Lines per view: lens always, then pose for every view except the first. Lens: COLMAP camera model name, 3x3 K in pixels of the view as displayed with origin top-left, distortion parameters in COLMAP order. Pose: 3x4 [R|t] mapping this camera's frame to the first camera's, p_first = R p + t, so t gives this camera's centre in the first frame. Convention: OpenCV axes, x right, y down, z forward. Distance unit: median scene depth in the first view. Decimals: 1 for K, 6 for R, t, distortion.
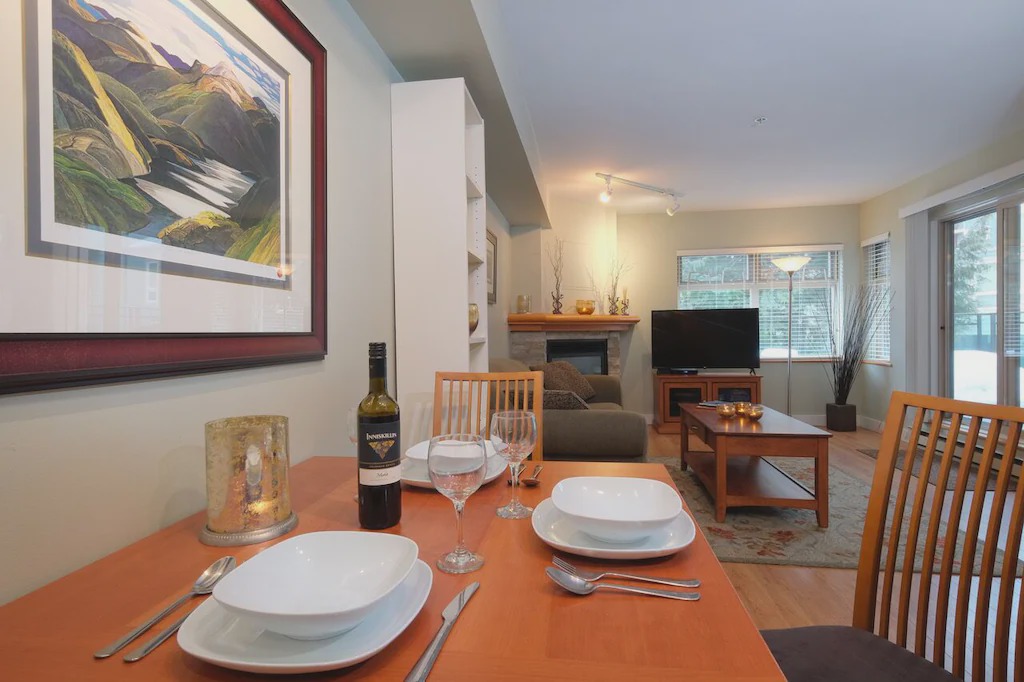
lens RADIAL K [[525.4, 0, 511.2], [0, 525.4, 345.8], [0, 0, 1]] dist [-0.004257, -0.001563]
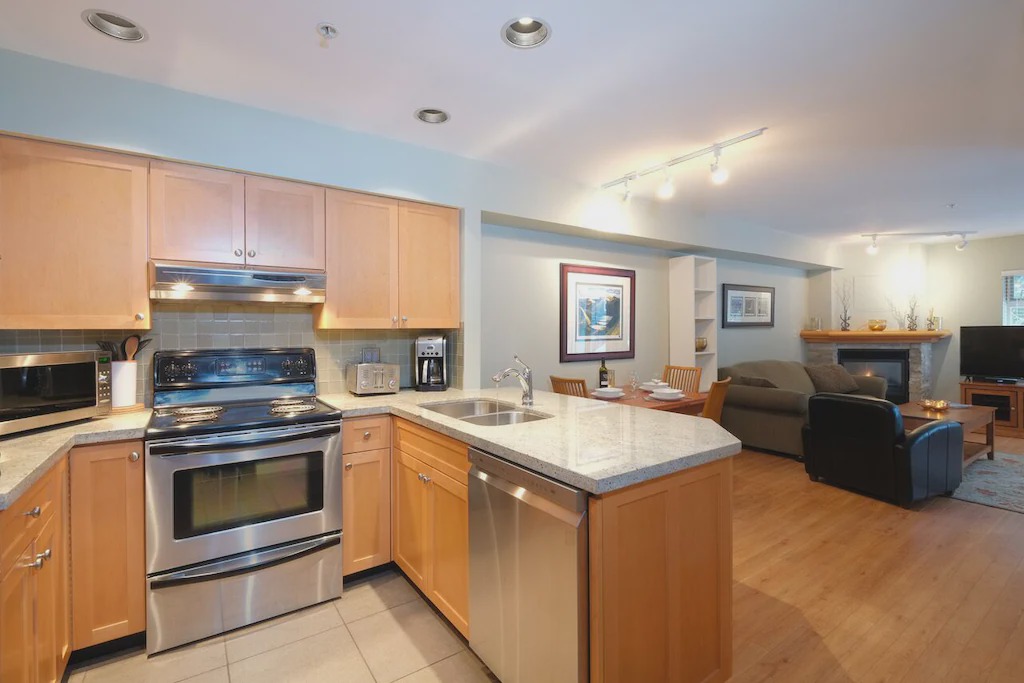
lens RADIAL K [[457.5, 0, 510.1], [0, 457.5, 336.0], [0, 0, 1]] dist [-0.002925, -0.003790]
pose [[0.675275, 0.015866, -0.737396, 0.407235], [-0.019767, 0.999799, 0.003410, -0.035511], [0.737301, 0.012273, 0.675453, -0.512585]]
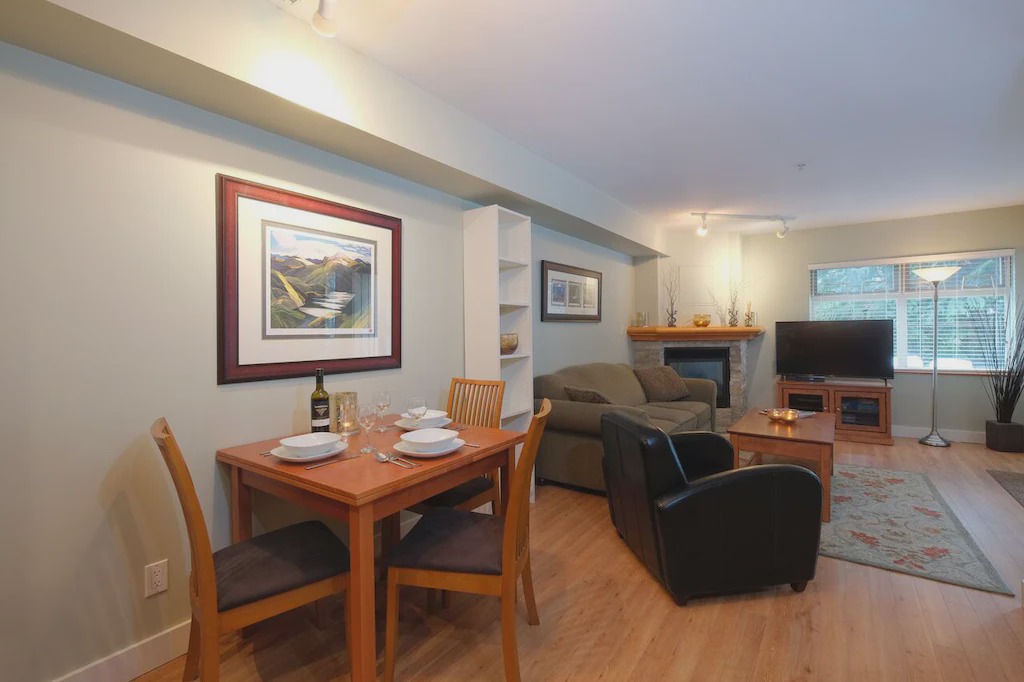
lens RADIAL K [[457.5, 0, 512.5], [0, 457.5, 338.0], [0, 0, 1]] dist [-0.002925, -0.003790]
pose [[0.888814, 0.010506, -0.458149, 0.262165], [-0.013273, 0.999908, -0.002820, -0.028238], [0.458077, 0.008587, 0.888871, -0.123889]]
